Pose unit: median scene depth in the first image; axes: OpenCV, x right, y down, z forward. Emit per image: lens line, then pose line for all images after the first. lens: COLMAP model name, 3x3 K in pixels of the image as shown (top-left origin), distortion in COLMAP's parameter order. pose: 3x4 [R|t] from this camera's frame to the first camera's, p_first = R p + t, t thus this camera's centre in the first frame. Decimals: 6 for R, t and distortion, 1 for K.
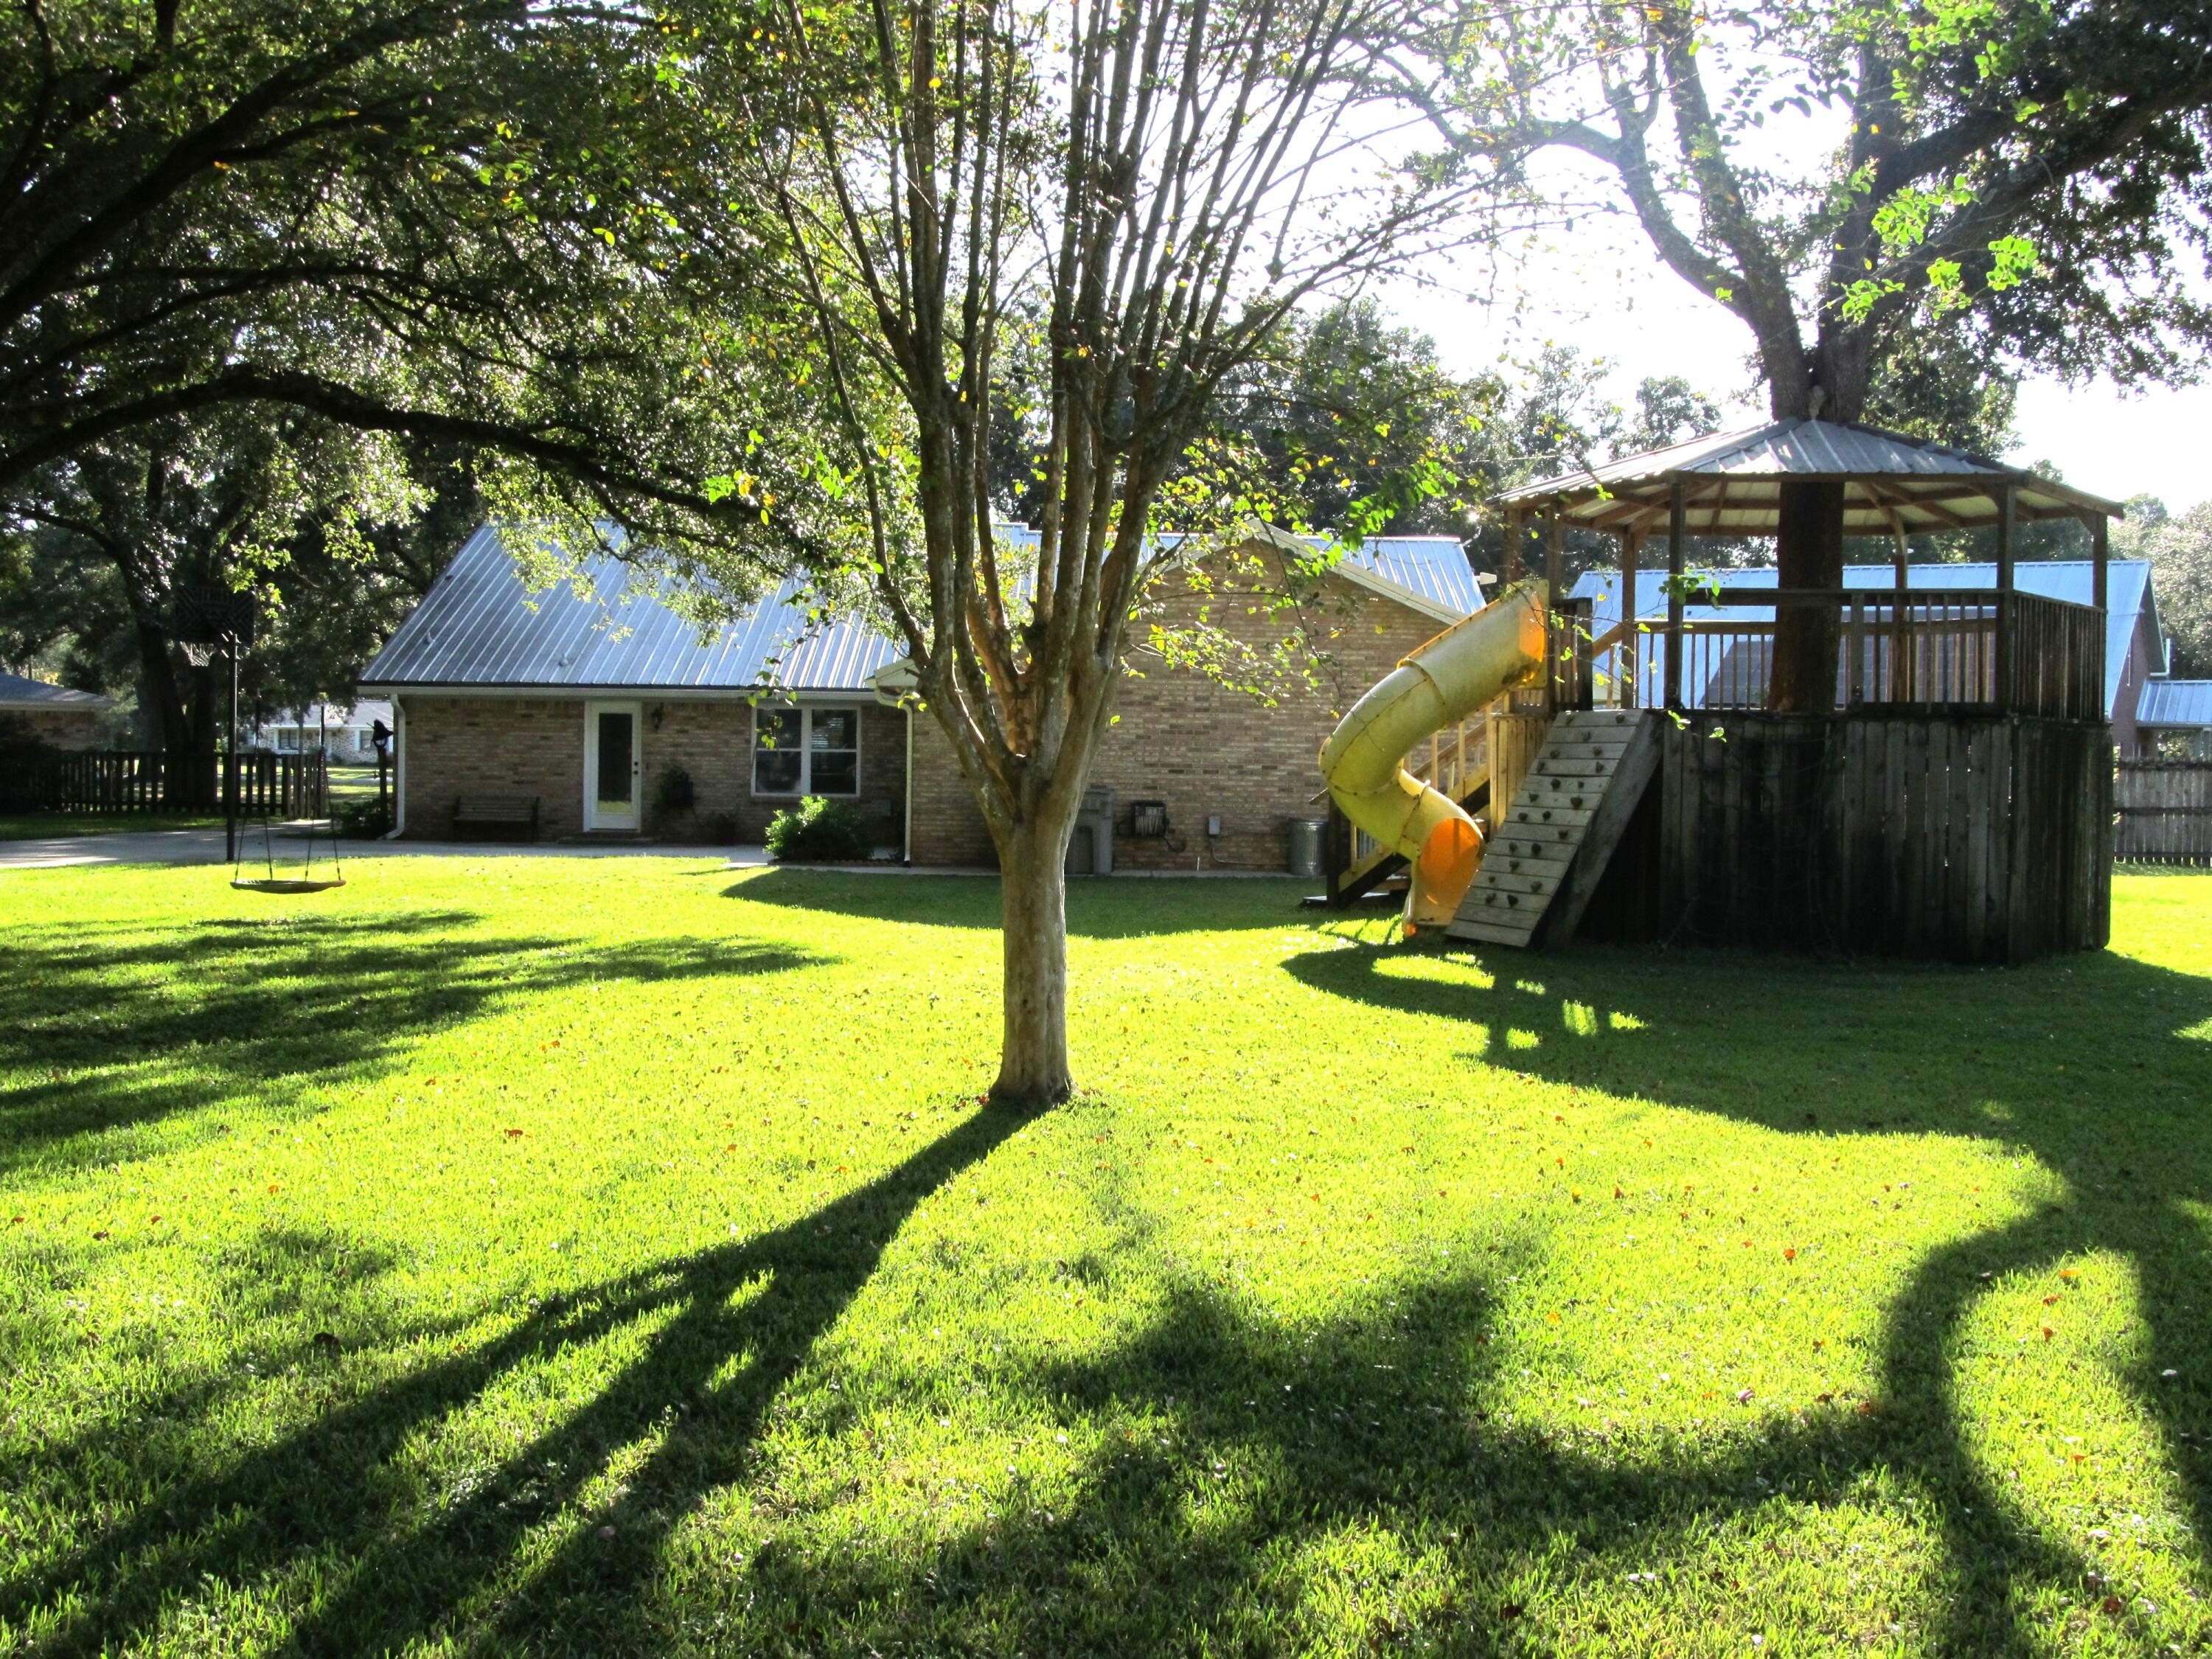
lens RADIAL K [[2396.6, 0, 1118.3], [0, 2396.6, 814.7], [0, 0, 1]] dist [-0.087435, 0.000000]
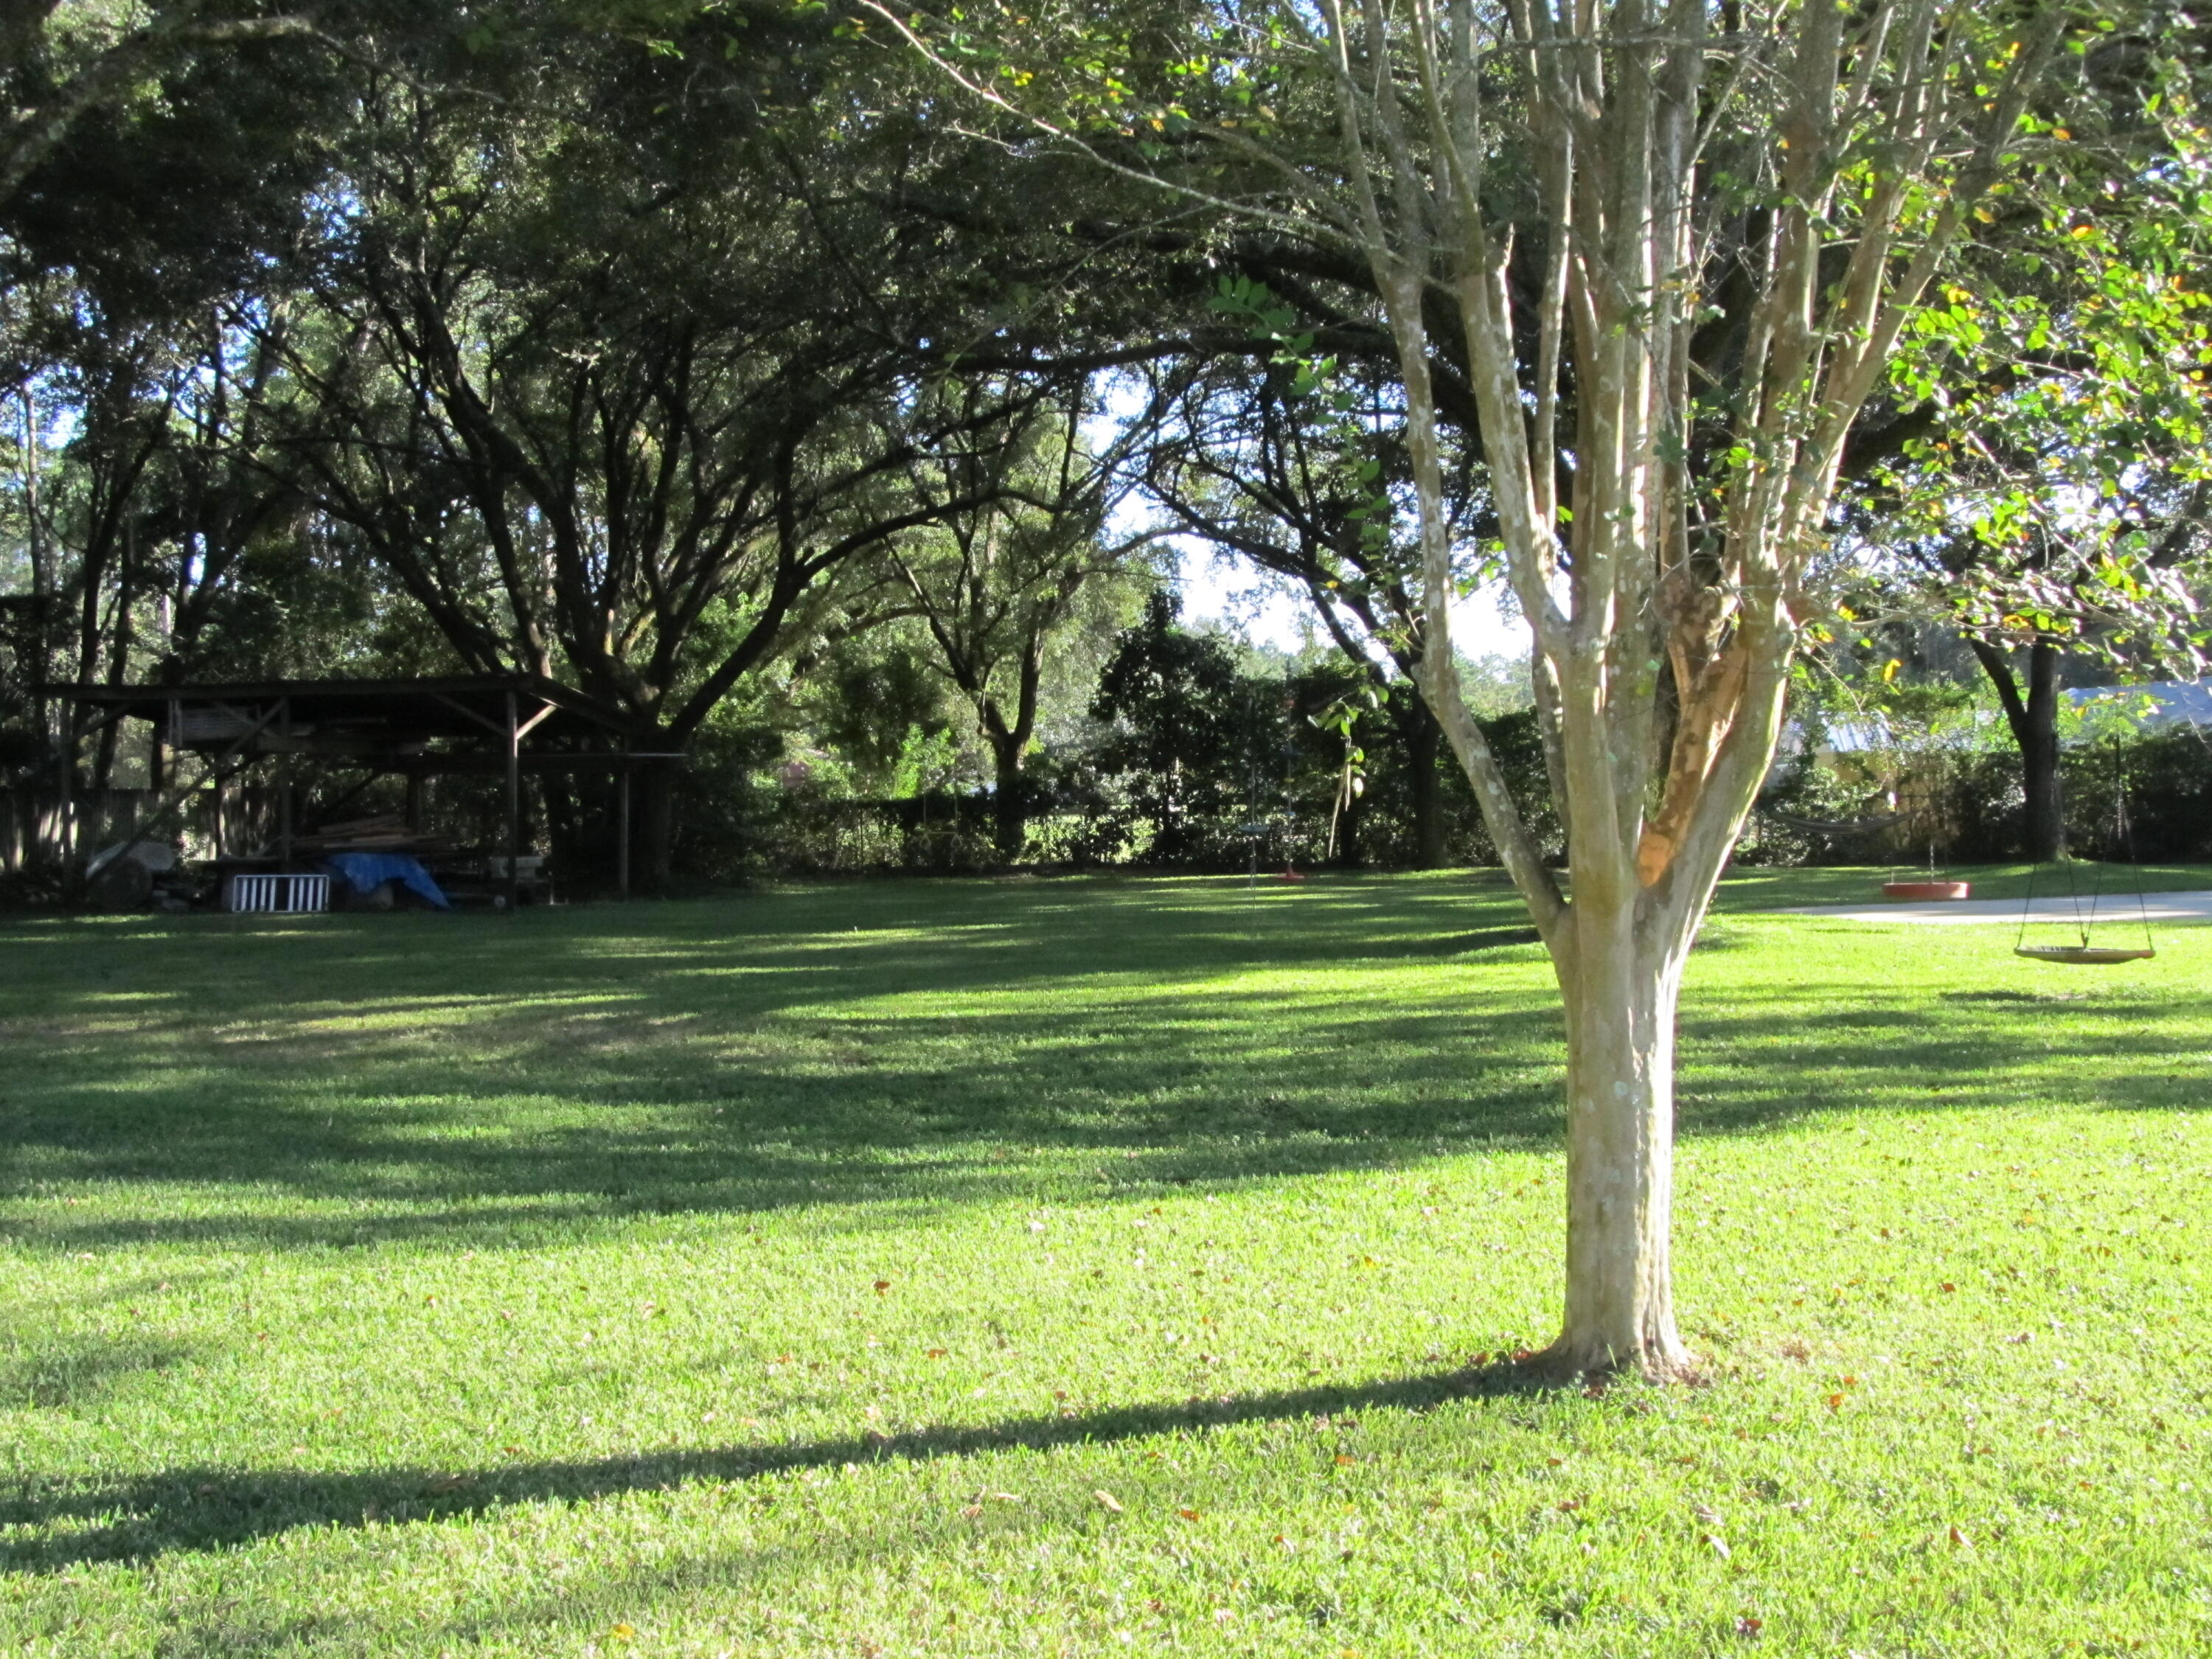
lens RADIAL K [[2396.6, 0, 1126.6], [0, 2396.6, 812.2], [0, 0, 1]] dist [-0.087435, 0.000000]
pose [[0.502659, -0.008271, -0.864445, 0.247742], [-0.006825, 0.999885, -0.013535, -0.009166], [0.864458, 0.012704, 0.502545, 0.341548]]
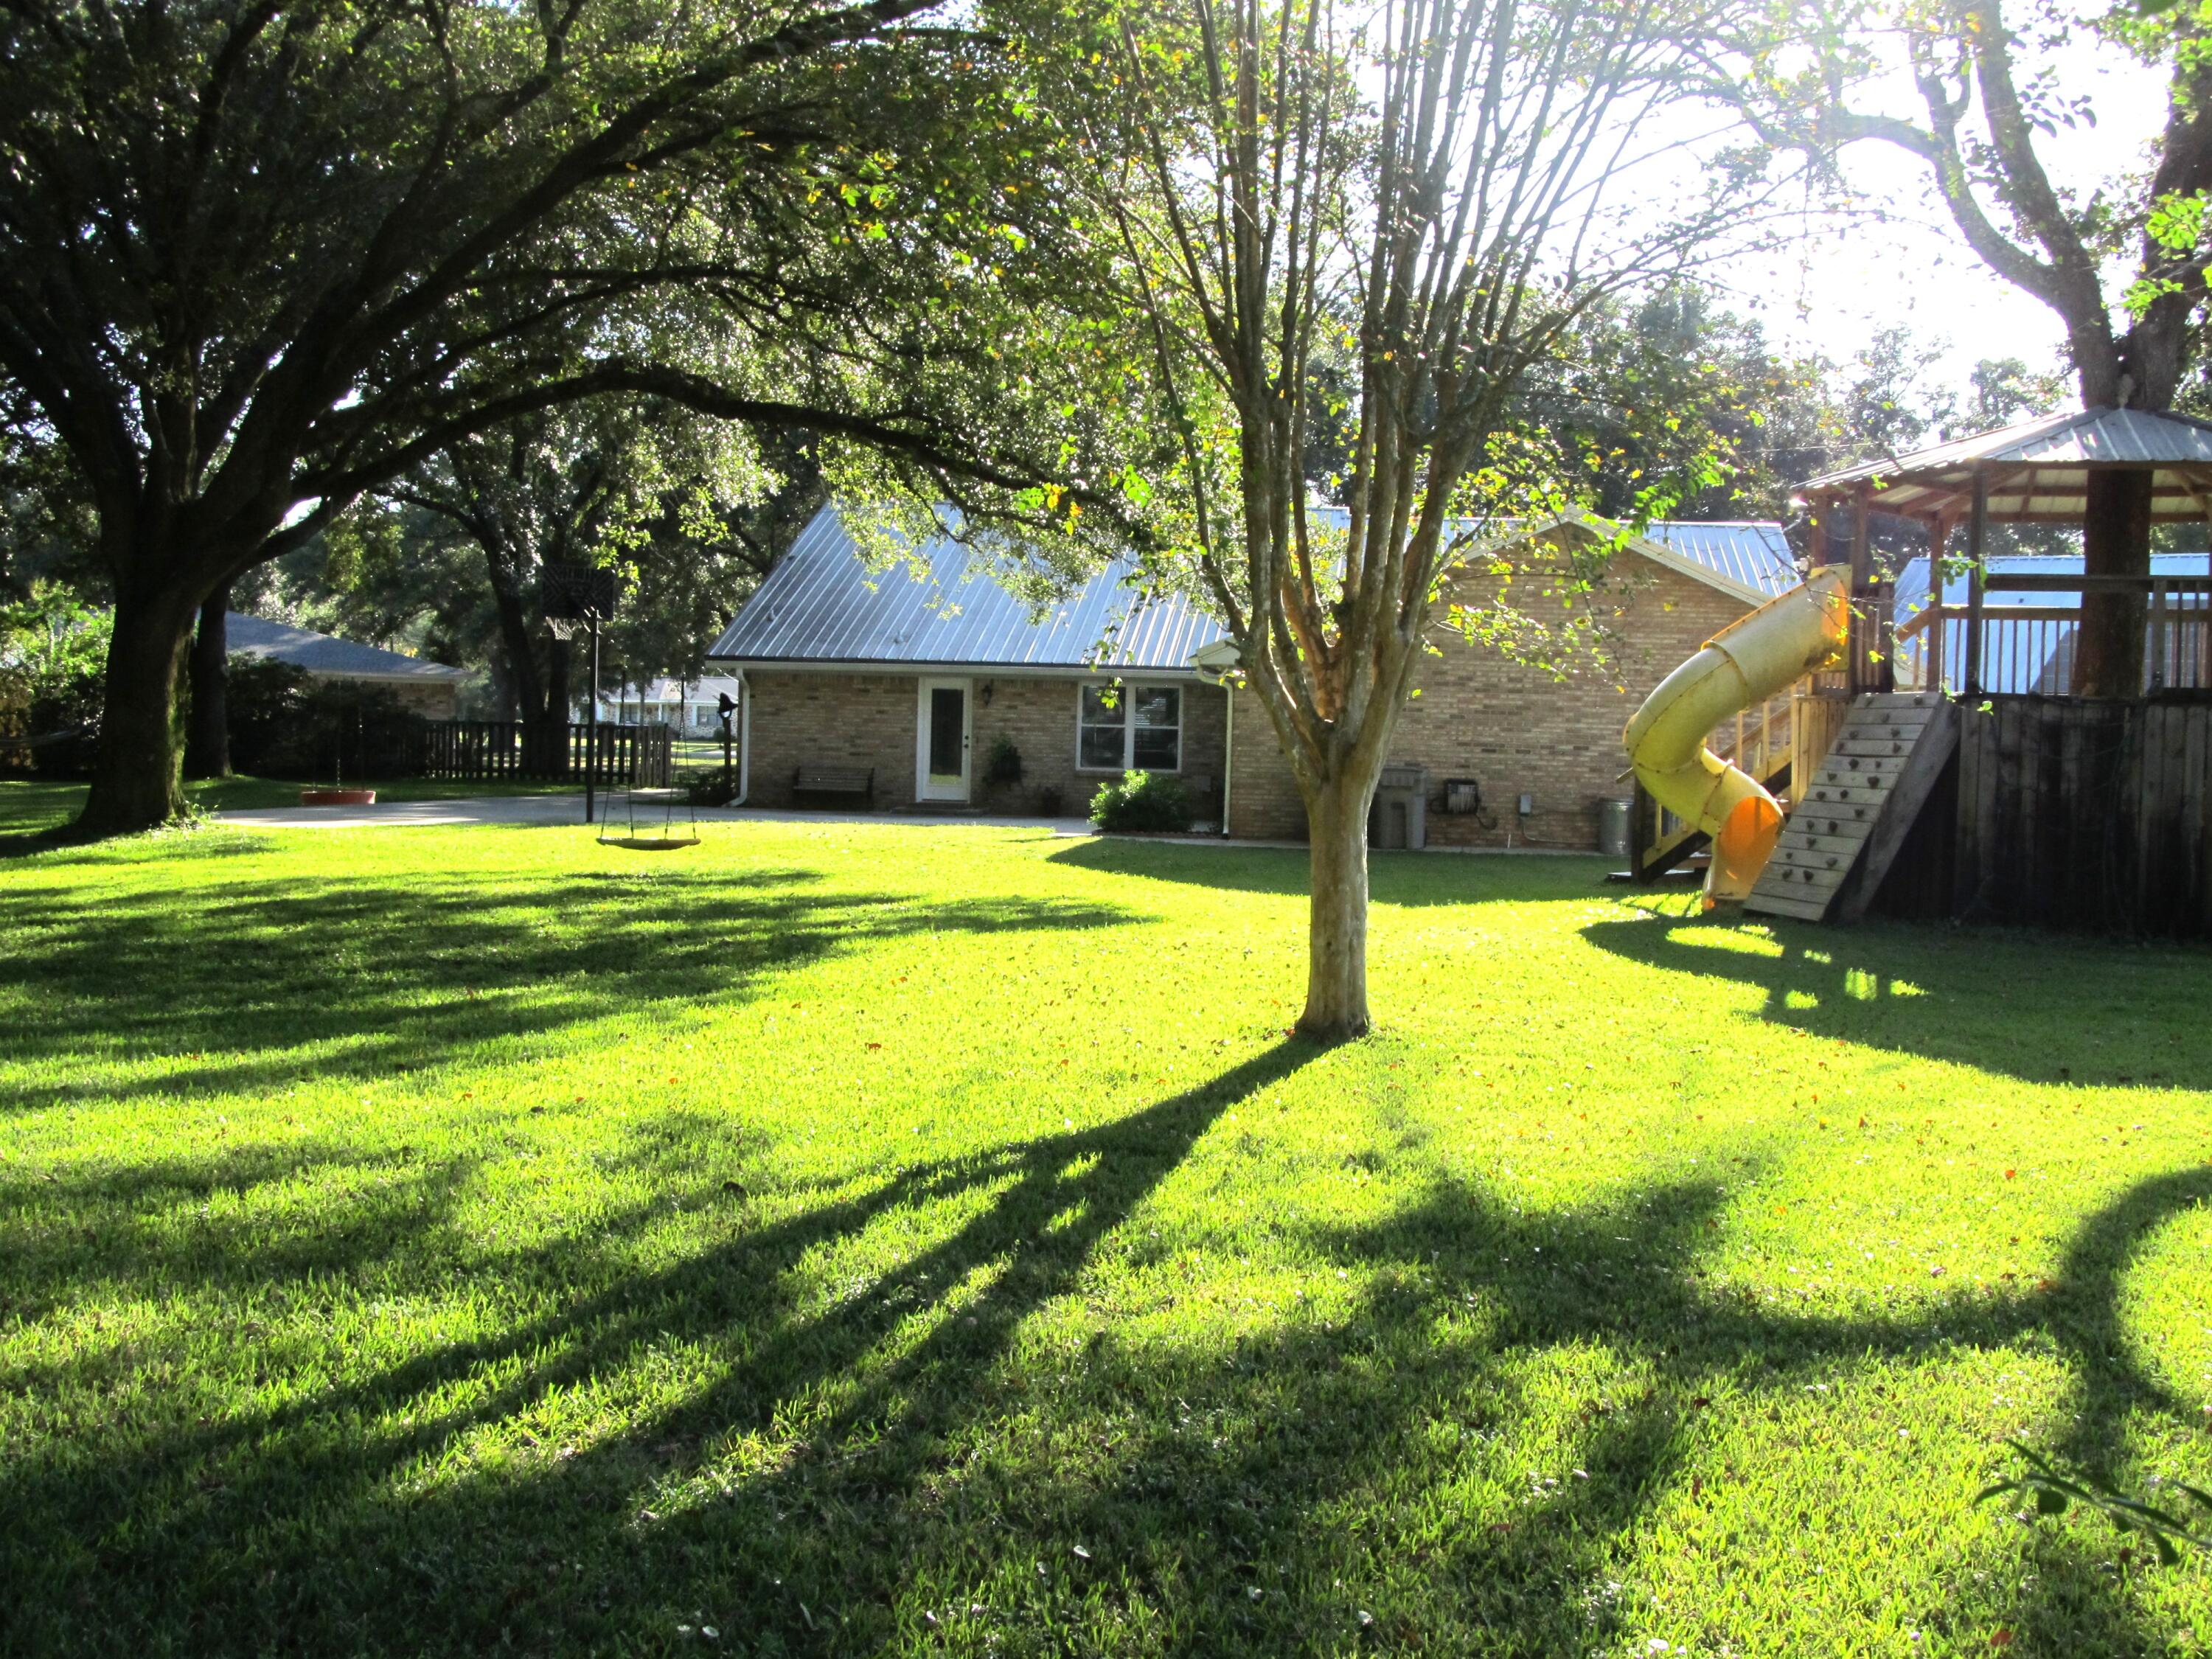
lens RADIAL K [[2396.6, 0, 1113.5], [0, 2396.6, 819.3], [0, 0, 1]] dist [-0.087435, 0.000000]
pose [[0.990771, 0.016931, -0.134485, 0.005685], [-0.015752, 0.999828, 0.009822, 0.006222], [0.134628, -0.007613, 0.990867, -0.058074]]
